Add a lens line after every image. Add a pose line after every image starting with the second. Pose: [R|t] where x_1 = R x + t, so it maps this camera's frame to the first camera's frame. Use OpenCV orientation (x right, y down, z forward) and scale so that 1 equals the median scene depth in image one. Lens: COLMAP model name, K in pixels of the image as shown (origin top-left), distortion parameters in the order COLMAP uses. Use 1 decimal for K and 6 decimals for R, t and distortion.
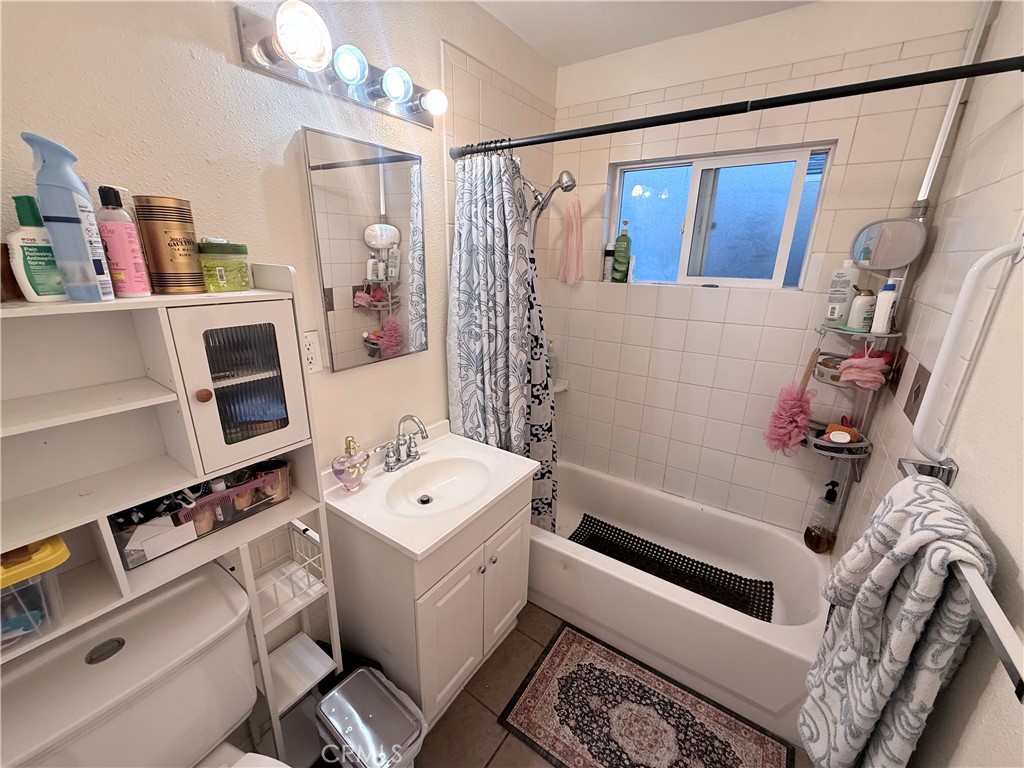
lens RADIAL K [[411.2, 0, 512.0], [0, 411.2, 384.0], [0, 0, 1]] dist [0.000363, -0.000137]
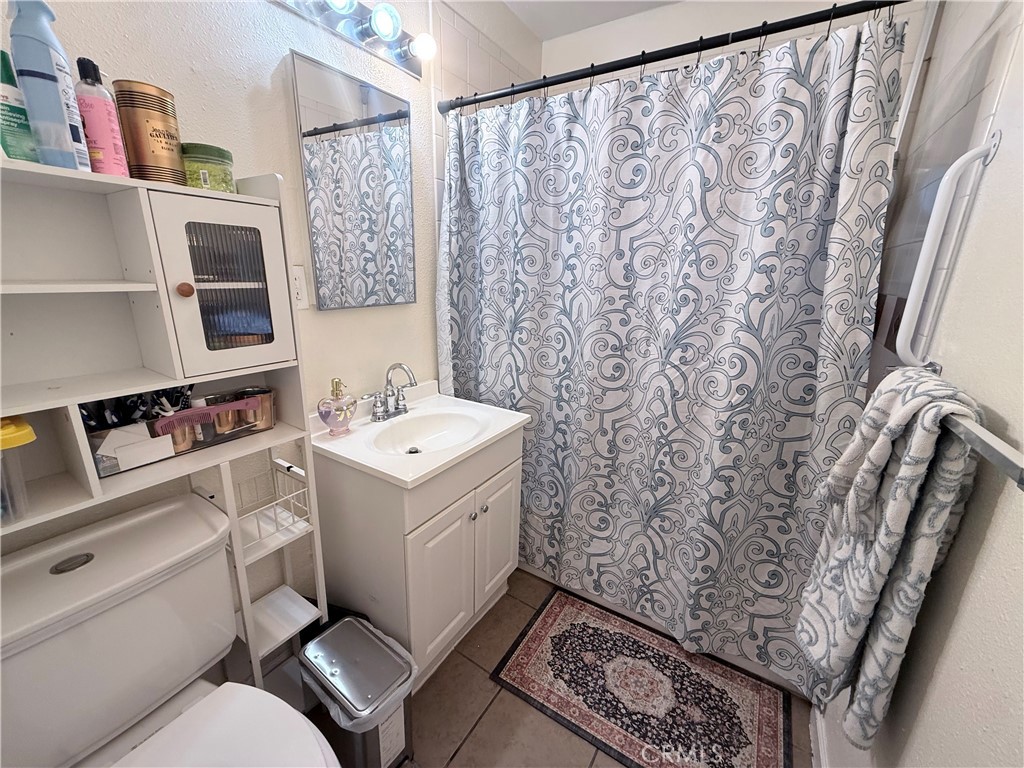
lens RADIAL K [[410.1, 0, 512.0], [0, 410.1, 384.0], [0, 0, 1]] dist [0.001630, -0.000142]
pose [[0.999336, -0.008174, 0.035493, -0.015520], [0.009337, 0.999420, -0.032736, 0.219164], [-0.035205, 0.033046, 0.998834, 0.015351]]
